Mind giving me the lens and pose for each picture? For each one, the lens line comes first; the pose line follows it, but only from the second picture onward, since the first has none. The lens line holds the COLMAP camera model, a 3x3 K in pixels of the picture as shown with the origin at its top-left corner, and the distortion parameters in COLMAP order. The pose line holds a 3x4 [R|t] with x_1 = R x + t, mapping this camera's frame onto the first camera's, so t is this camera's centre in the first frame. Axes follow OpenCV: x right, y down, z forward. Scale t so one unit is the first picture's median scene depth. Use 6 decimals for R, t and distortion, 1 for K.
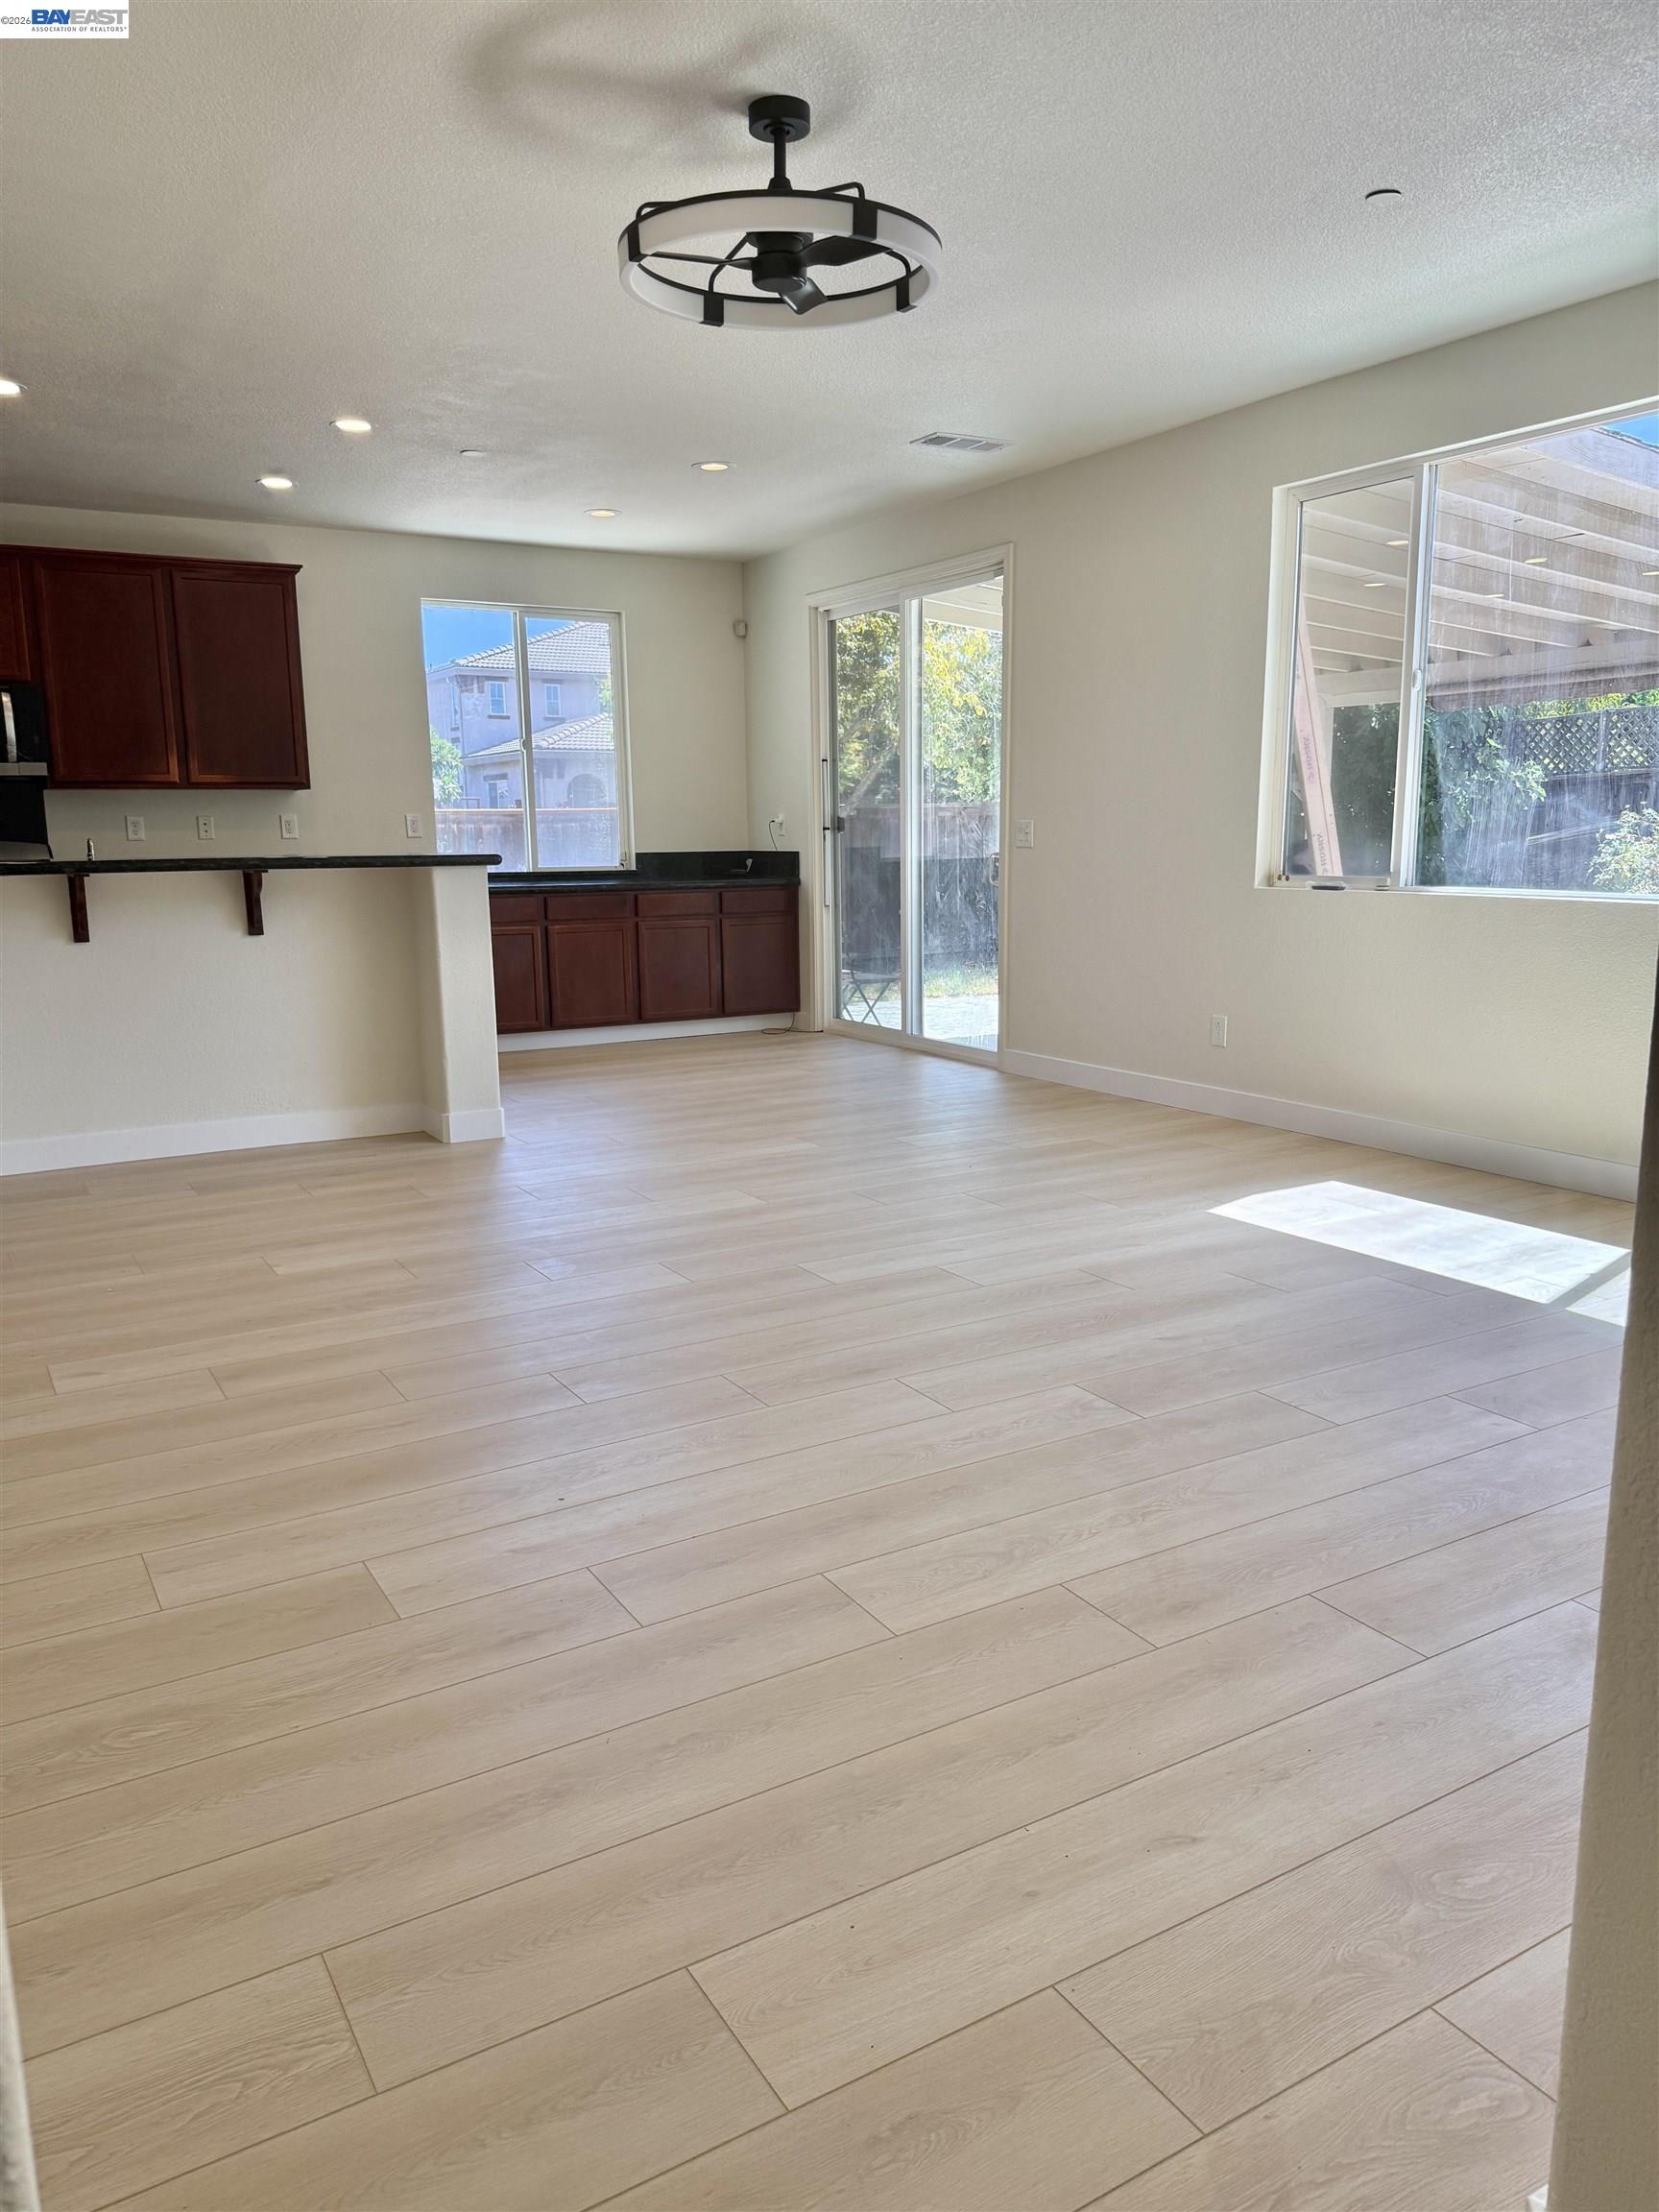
lens RADIAL K [[1562.9, 0, 810.4], [0, 1562.9, 1097.8], [0, 0, 1]] dist [0.086693, -0.090270]
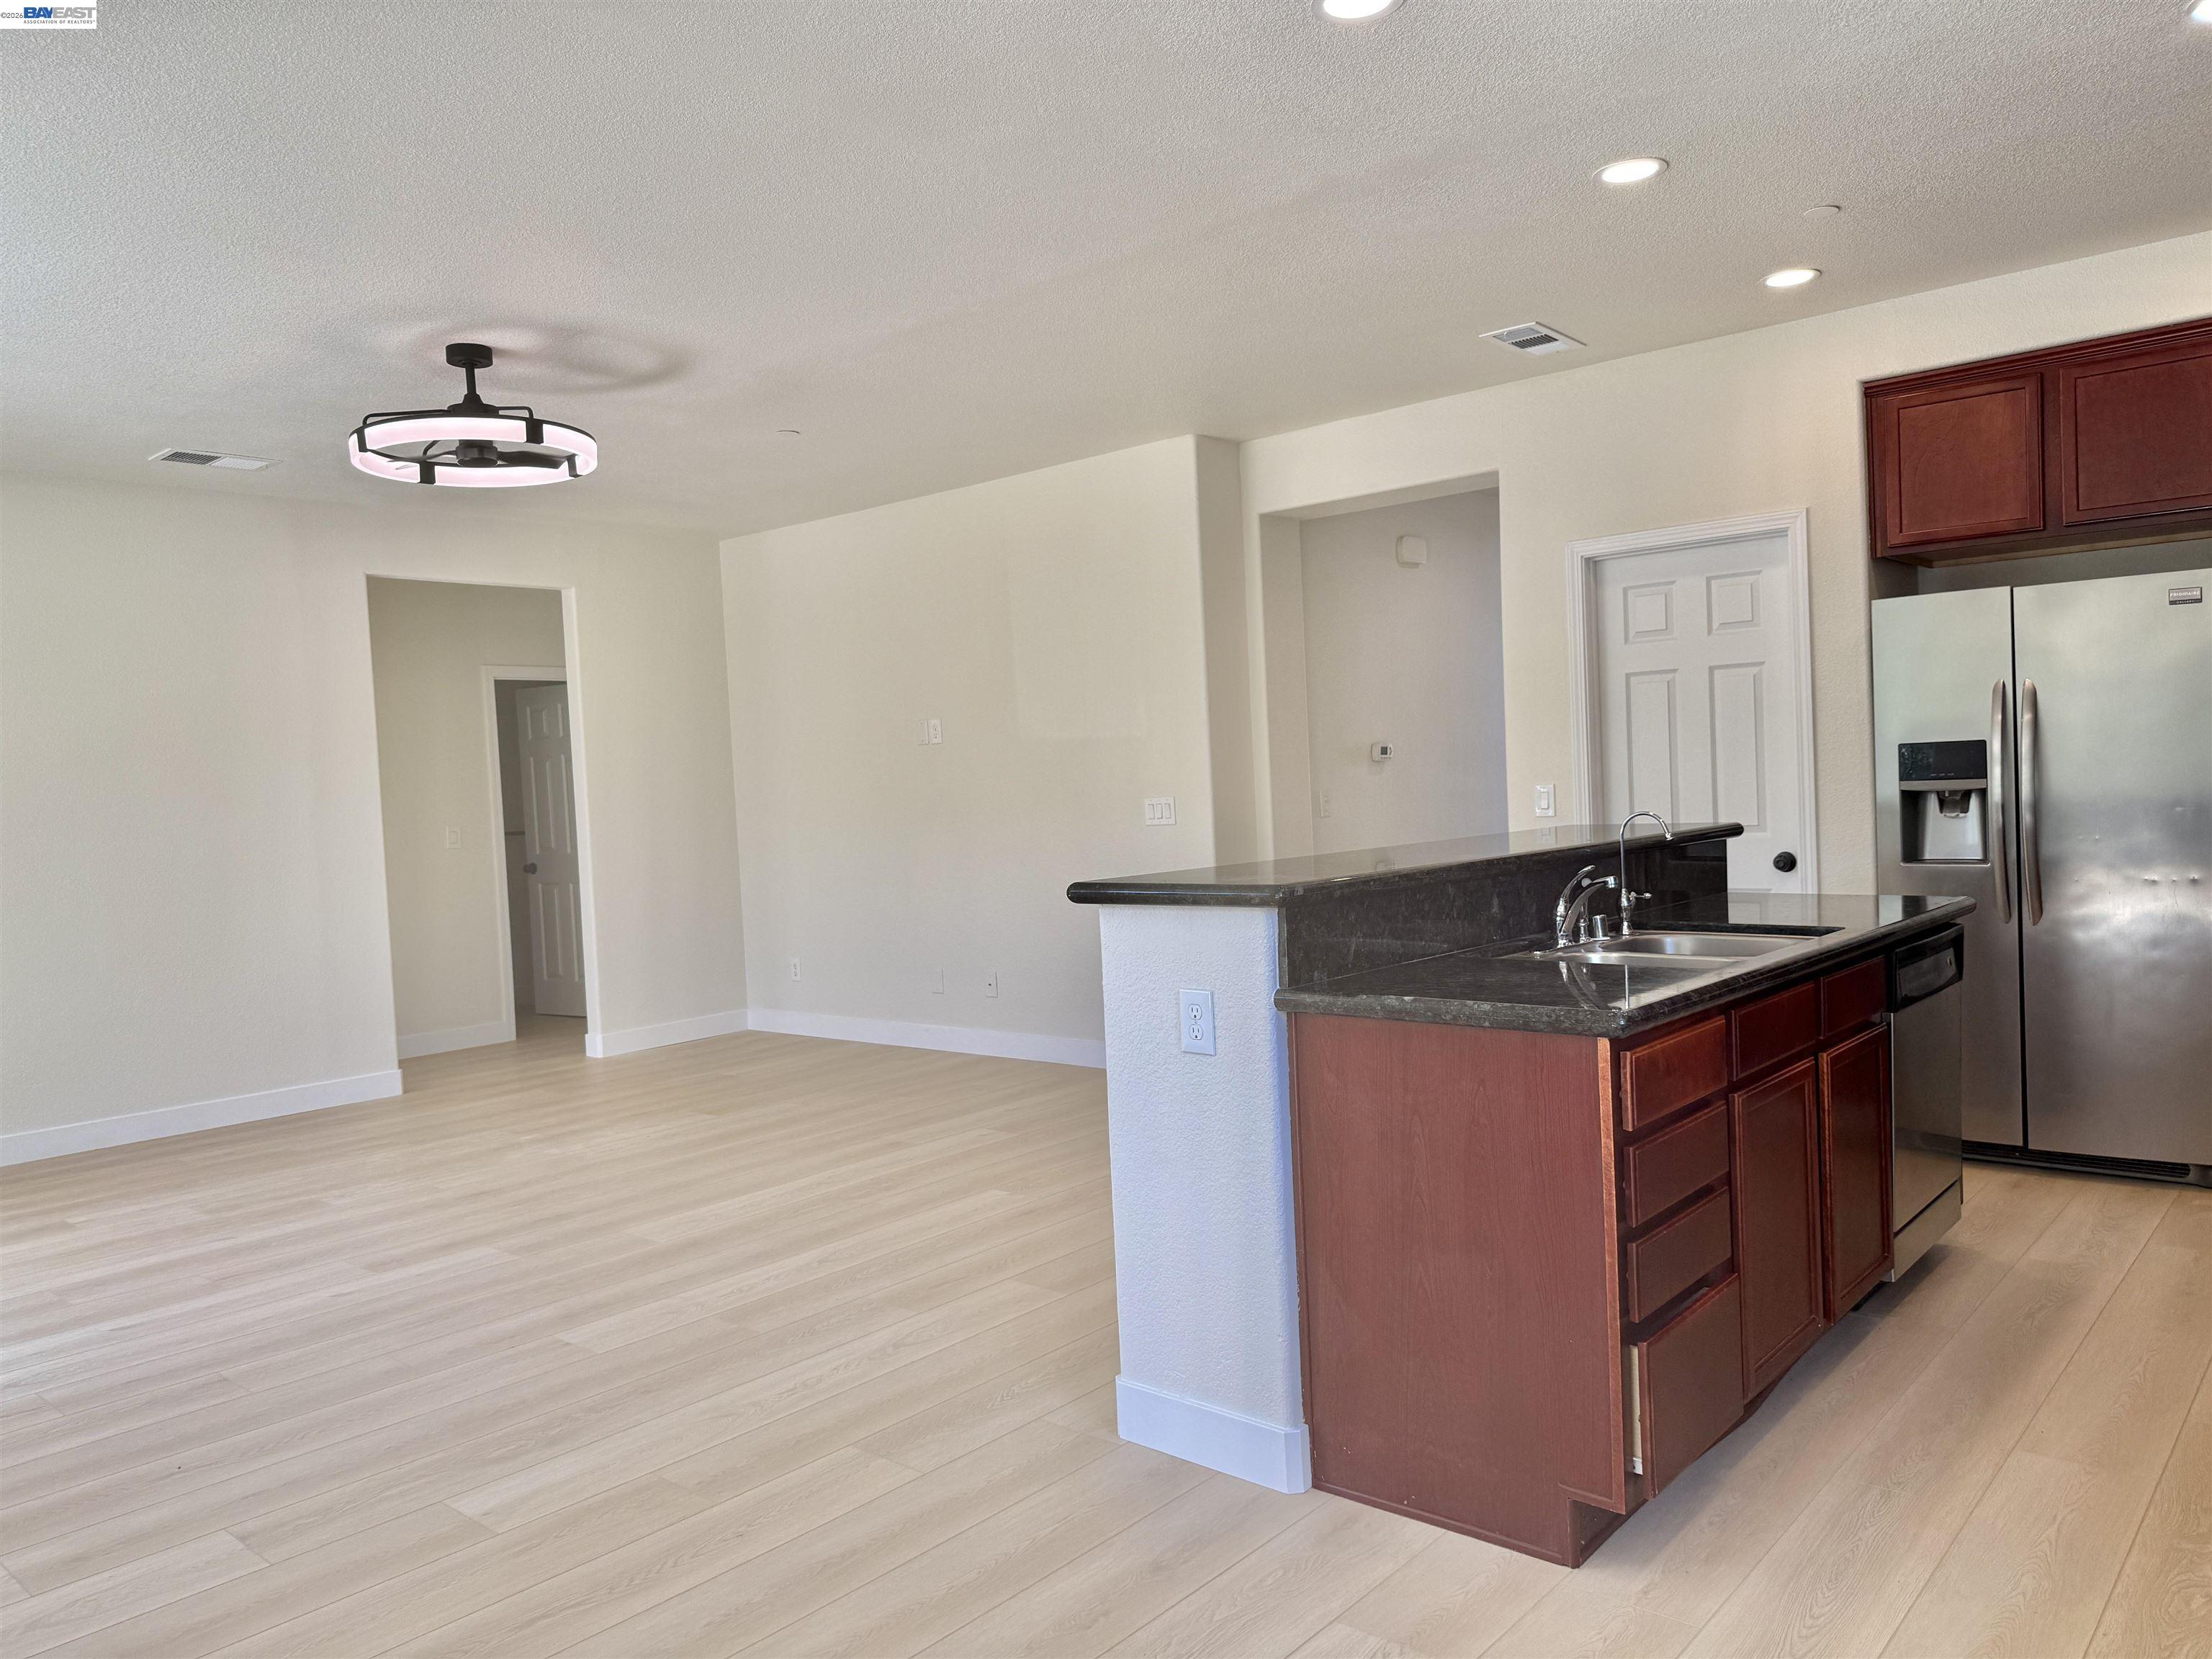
lens RADIAL K [[1562.9, 0, 1126.0], [0, 1562.9, 823.3], [0, 0, 1]] dist [0.086693, -0.090270]
pose [[-0.943275, 0.068889, -0.324785, -0.050913], [0.003184, 0.980069, 0.198631, -0.298228], [0.331996, 0.186330, -0.924695, 1.581371]]
